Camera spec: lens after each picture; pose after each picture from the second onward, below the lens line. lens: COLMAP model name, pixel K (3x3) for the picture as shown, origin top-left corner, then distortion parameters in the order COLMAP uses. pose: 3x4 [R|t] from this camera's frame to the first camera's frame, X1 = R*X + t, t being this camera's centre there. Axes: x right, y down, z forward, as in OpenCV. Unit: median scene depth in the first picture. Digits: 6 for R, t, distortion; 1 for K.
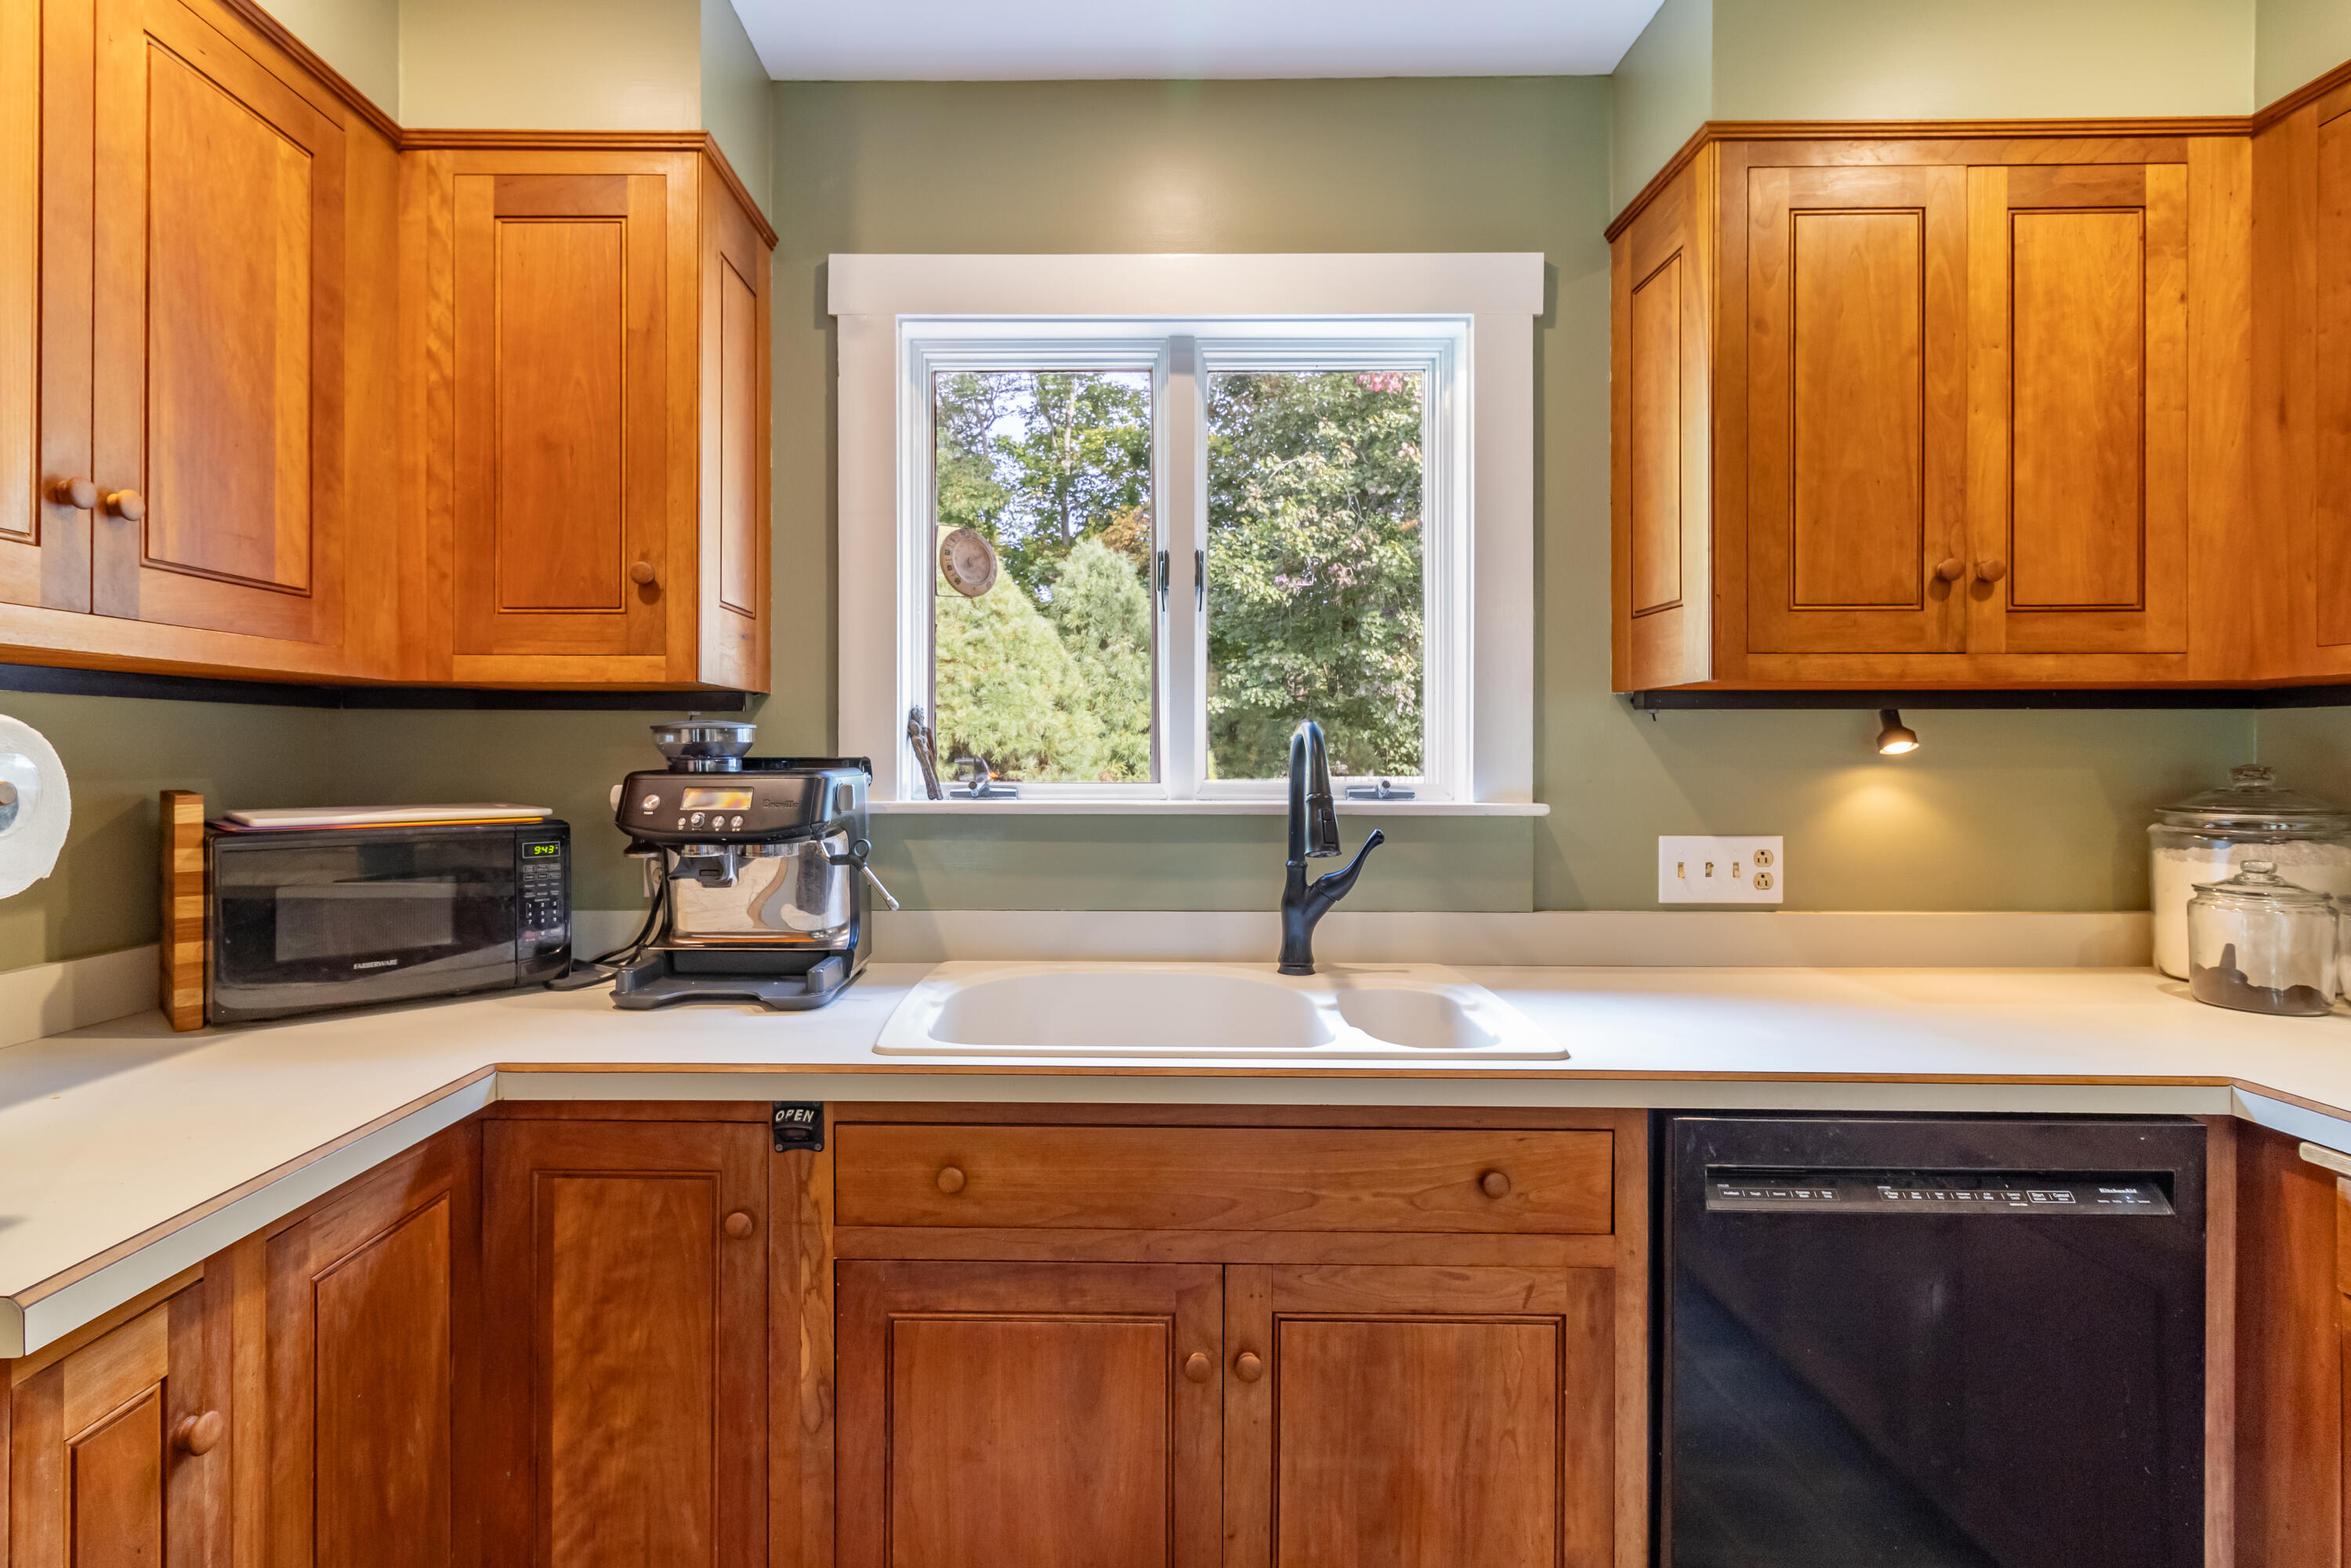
lens RADIAL K [[1140.1, 0, 1158.7], [0, 1140.1, 756.5], [0, 0, 1]] dist [0.000260, 0.000018]
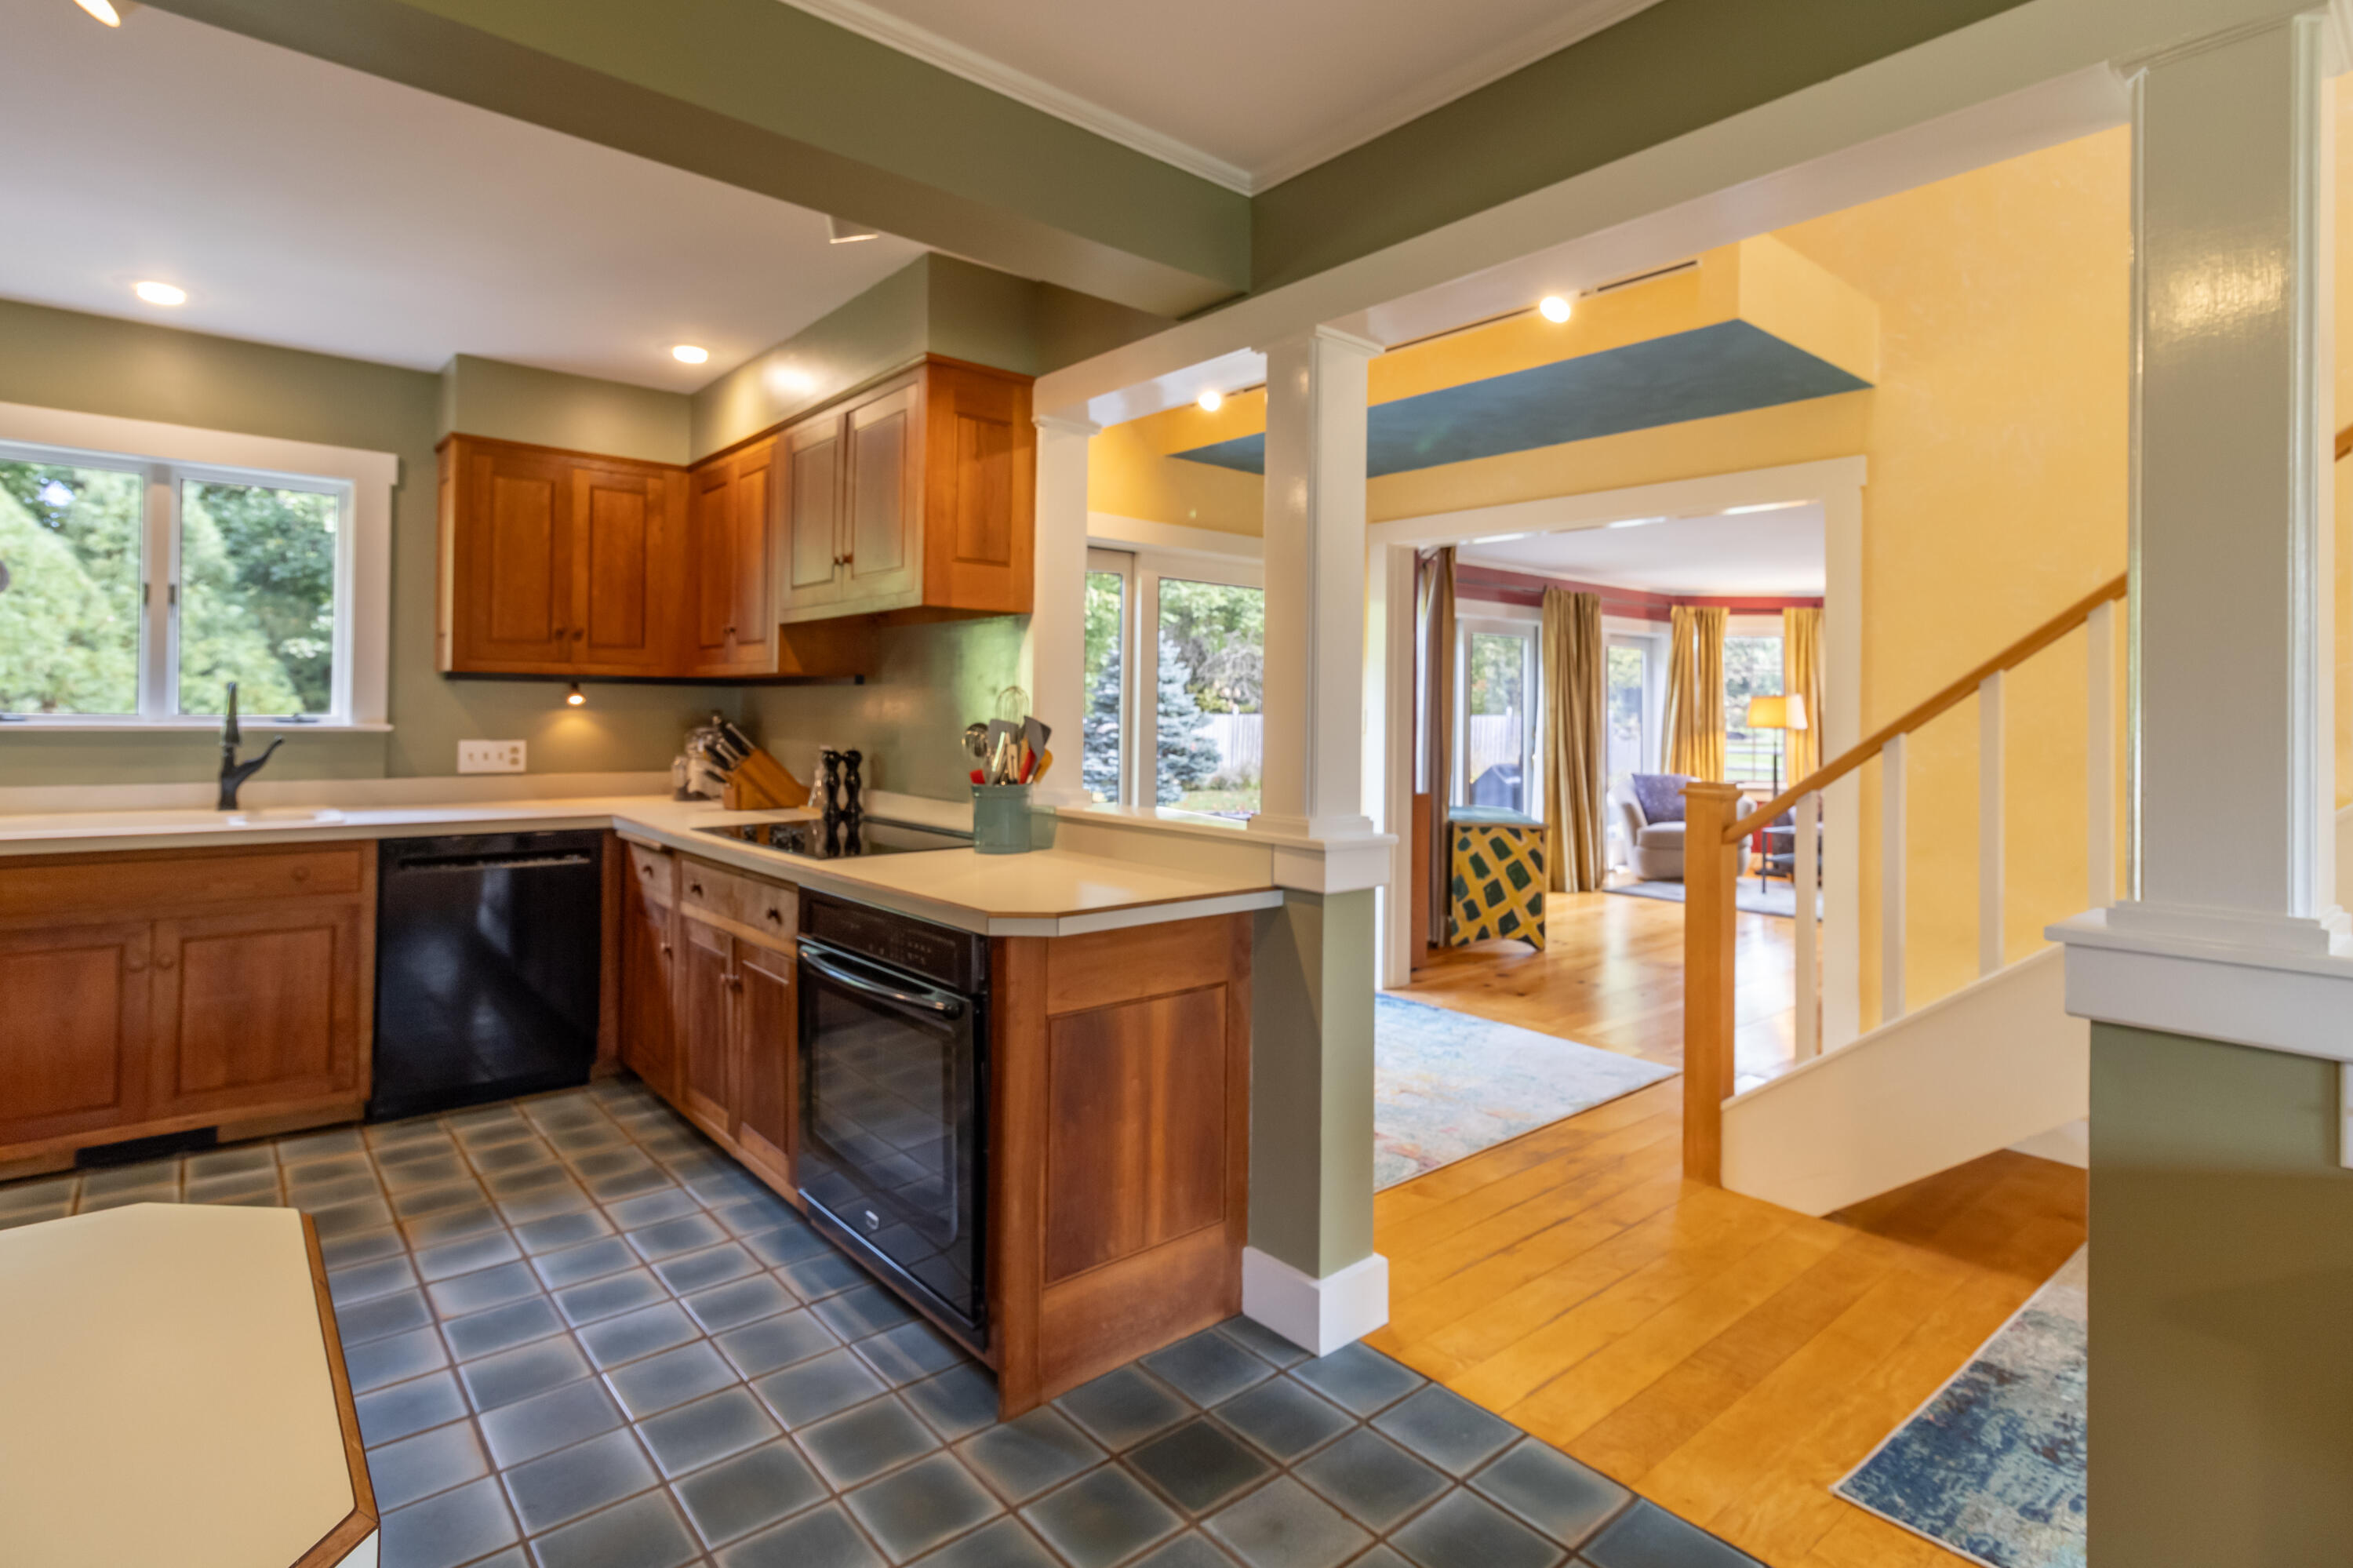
lens RADIAL K [[1133.4, 0, 1166.4], [0, 1133.4, 703.1], [0, 0, 1]] dist [0.002503, 0.000430]
pose [[0.780295, 0.014026, 0.625254, 0.179704], [-0.011661, 0.999901, -0.007877, 0.001928], [-0.625302, -0.001145, 0.780382, -1.737252]]
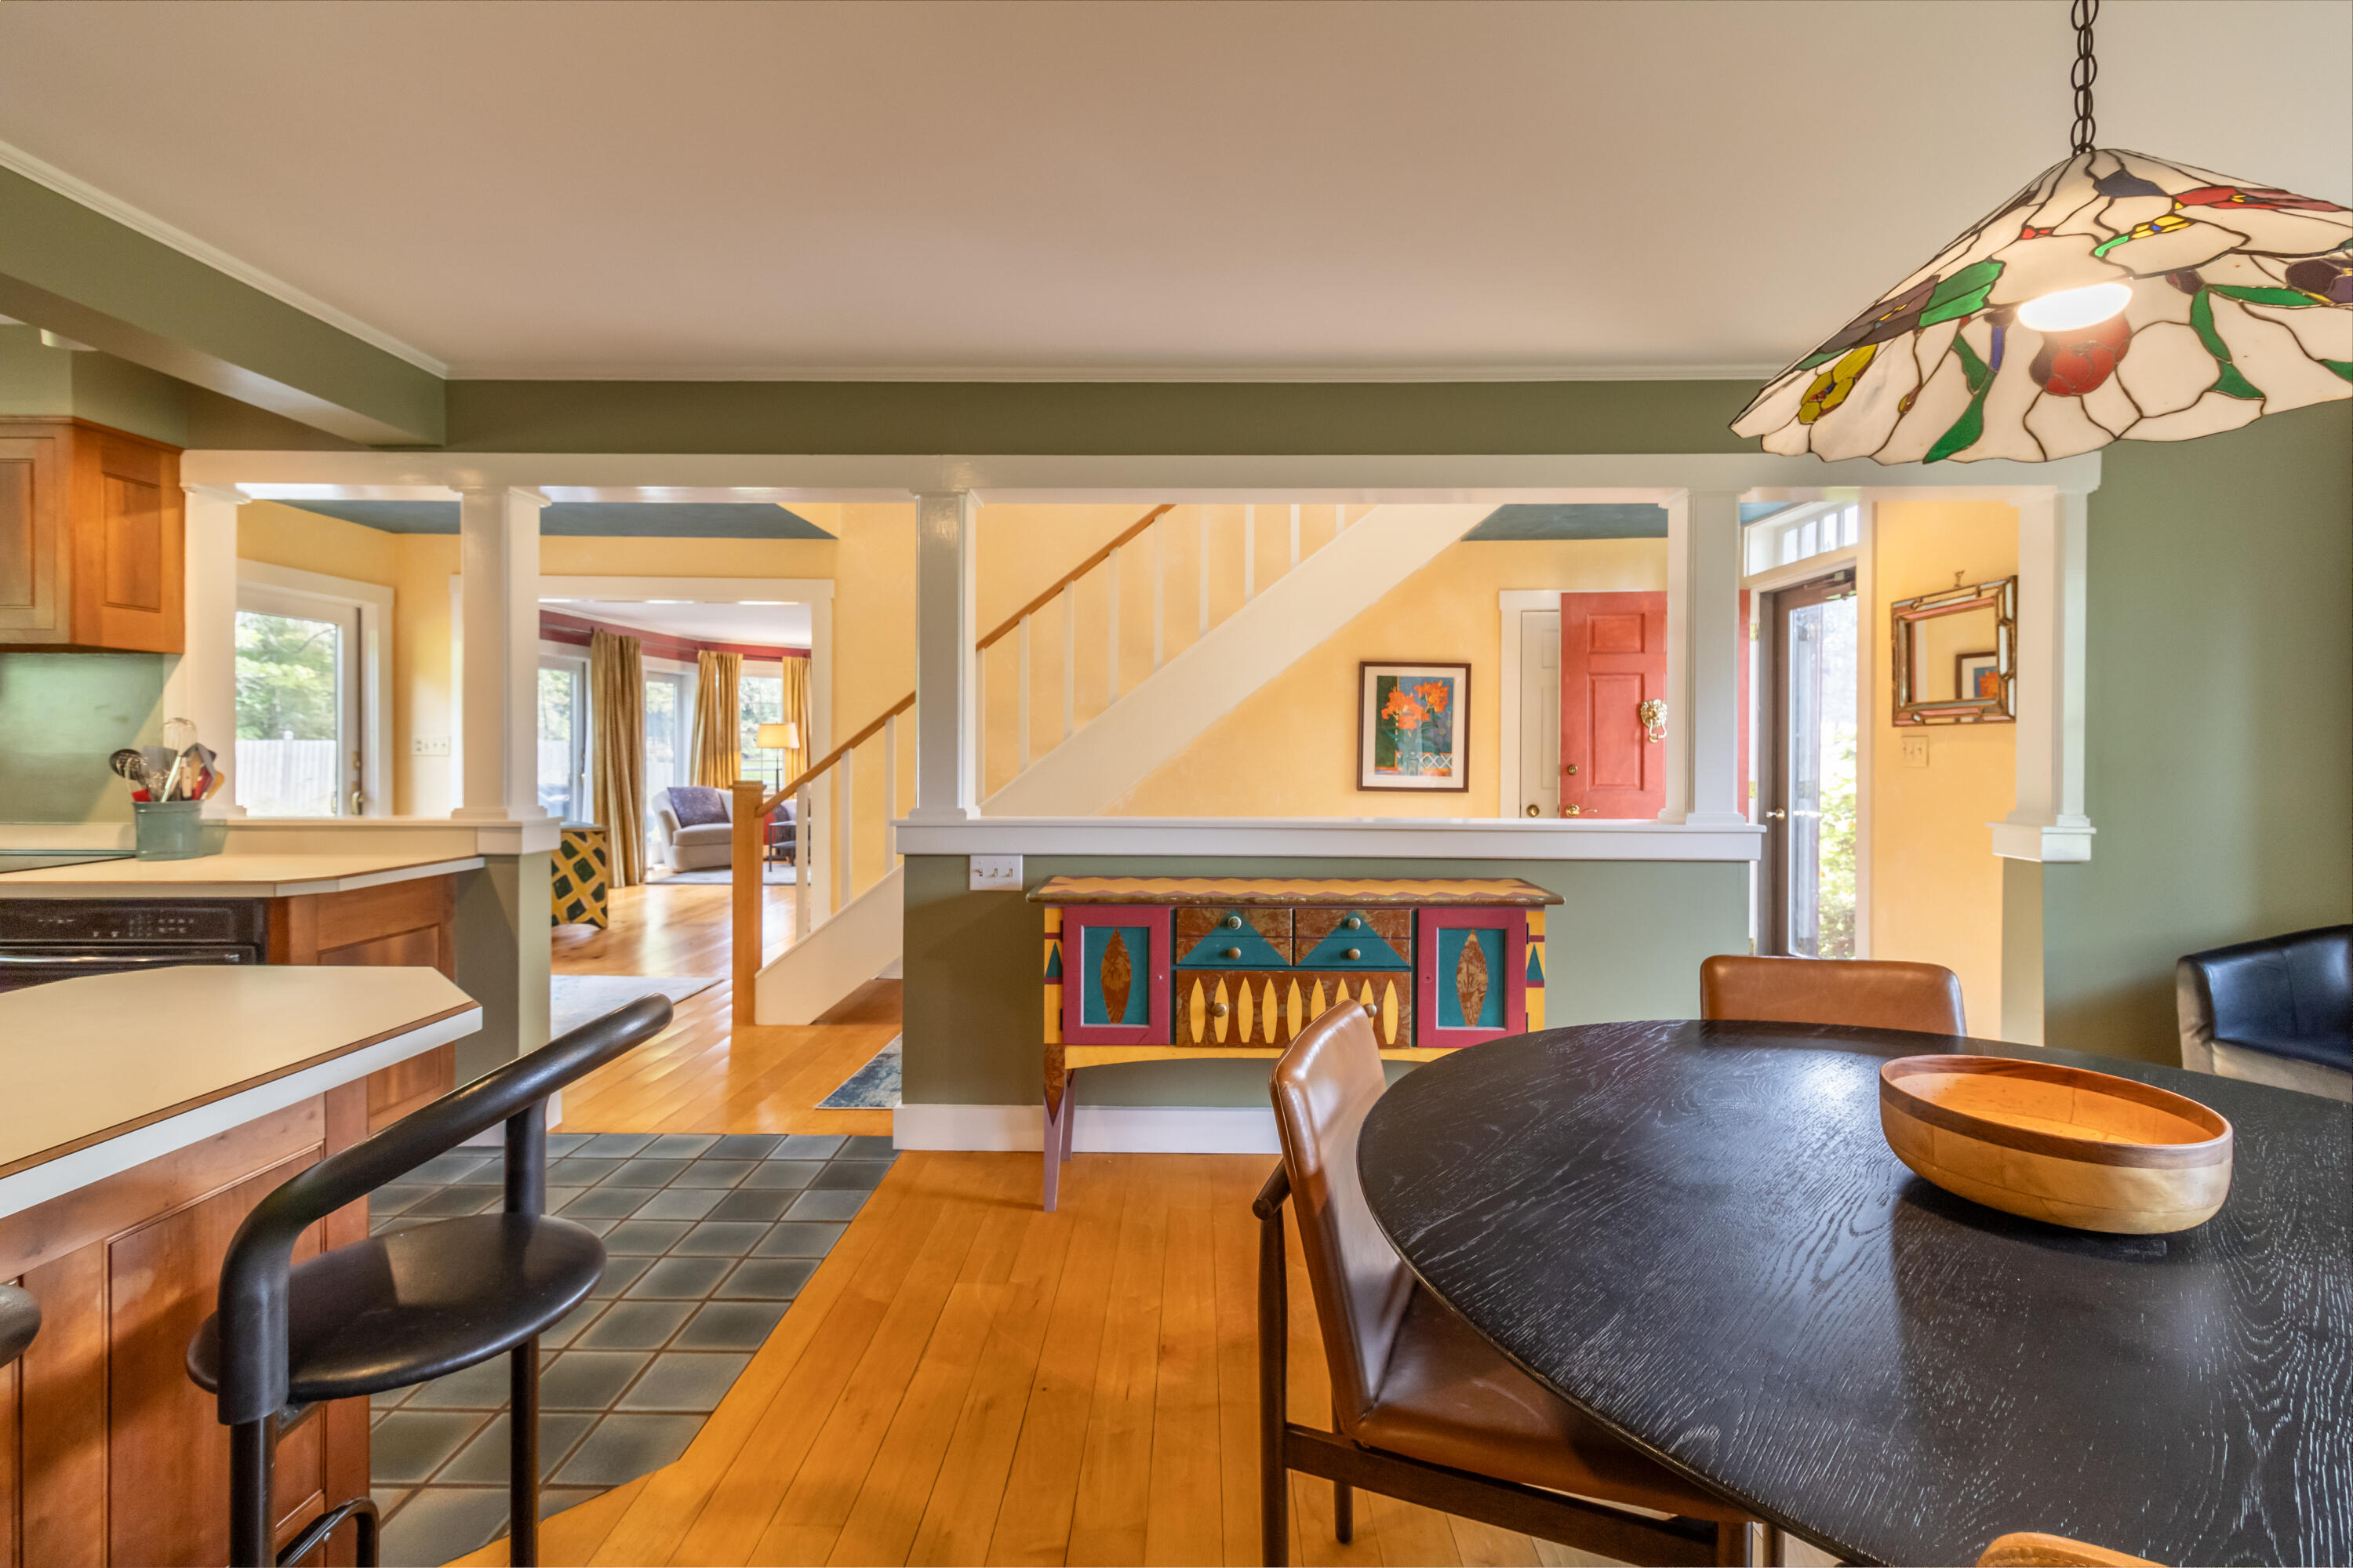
lens RADIAL K [[1102.4, 0, 1177.6], [0, 1102.4, 751.4], [0, 0, 1]] dist [0.001887, 0.000266]
pose [[0.049262, -0.006717, 0.998763, -0.839817], [-0.005683, 0.999959, 0.007006, 0.001940], [-0.998770, -0.006021, 0.049221, -2.133719]]
